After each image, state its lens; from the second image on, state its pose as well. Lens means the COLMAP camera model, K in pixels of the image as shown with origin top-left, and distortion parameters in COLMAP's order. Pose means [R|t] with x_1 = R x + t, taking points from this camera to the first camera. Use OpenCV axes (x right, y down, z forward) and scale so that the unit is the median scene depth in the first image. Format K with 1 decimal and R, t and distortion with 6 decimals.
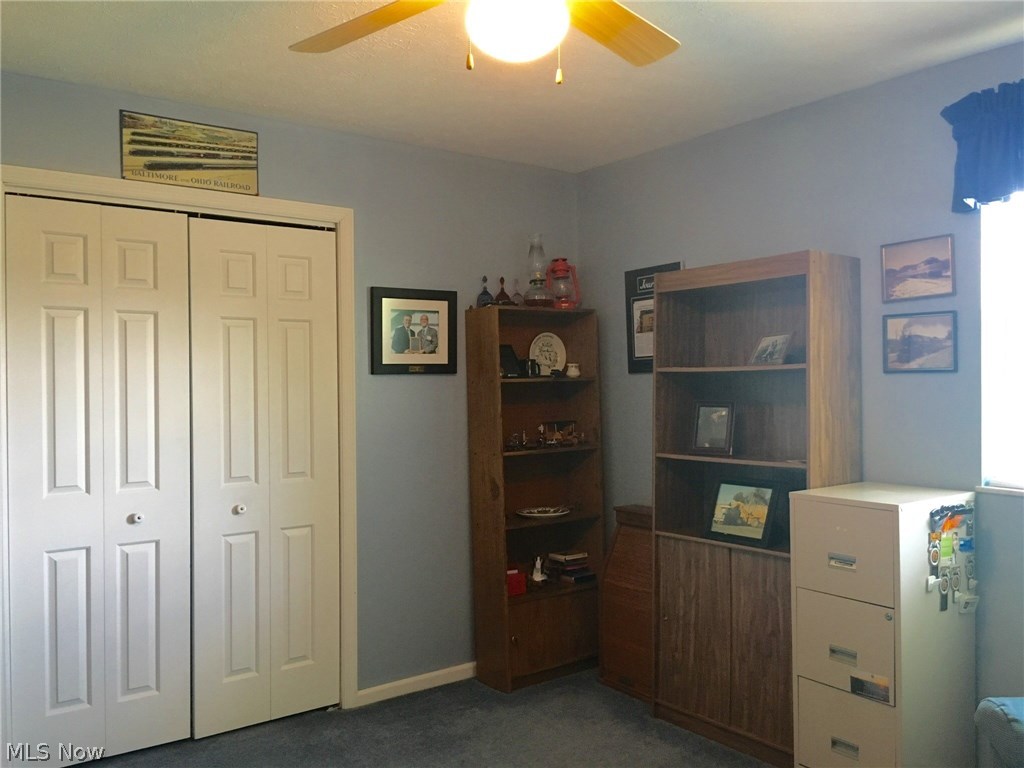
lens RADIAL K [[881.1, 0, 512.0], [0, 881.1, 384.0], [0, 0, 1]] dist [0.096003, -0.144841]
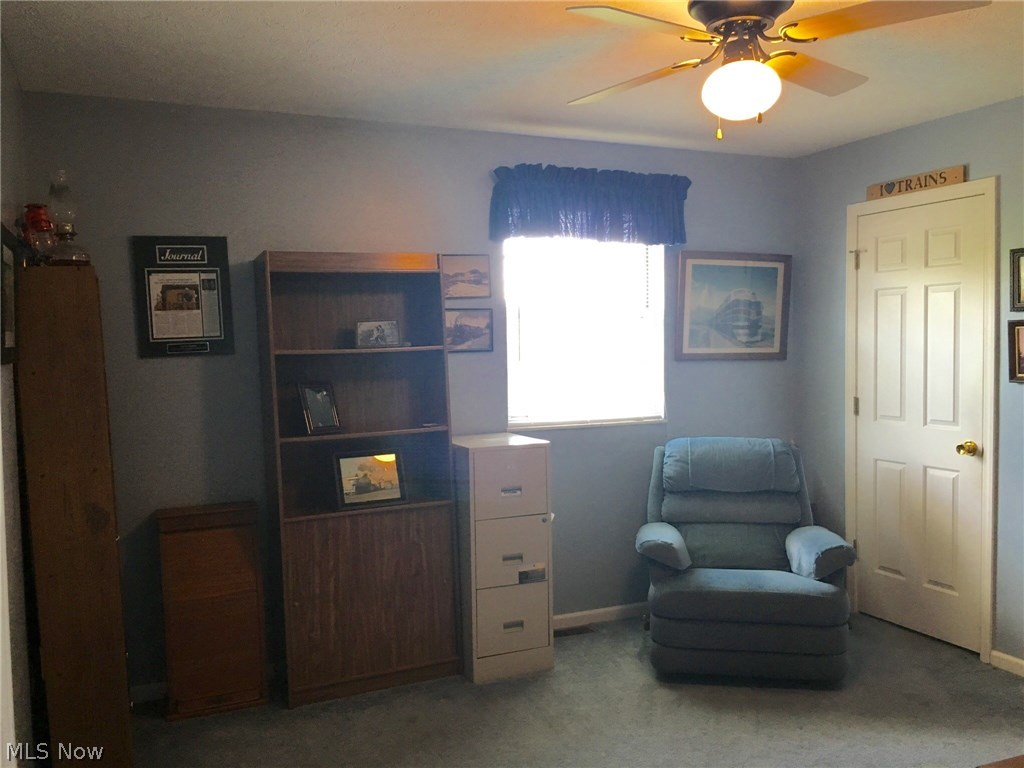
lens RADIAL K [[860.4, 0, 512.0], [0, 860.4, 384.0], [0, 0, 1]] dist [0.102891, 0.003122]
pose [[0.229648, -0.053271, 0.971815, -0.803428], [0.022470, 0.998525, 0.049426, -0.027211], [-0.973014, 0.010486, 0.230506, 0.616917]]
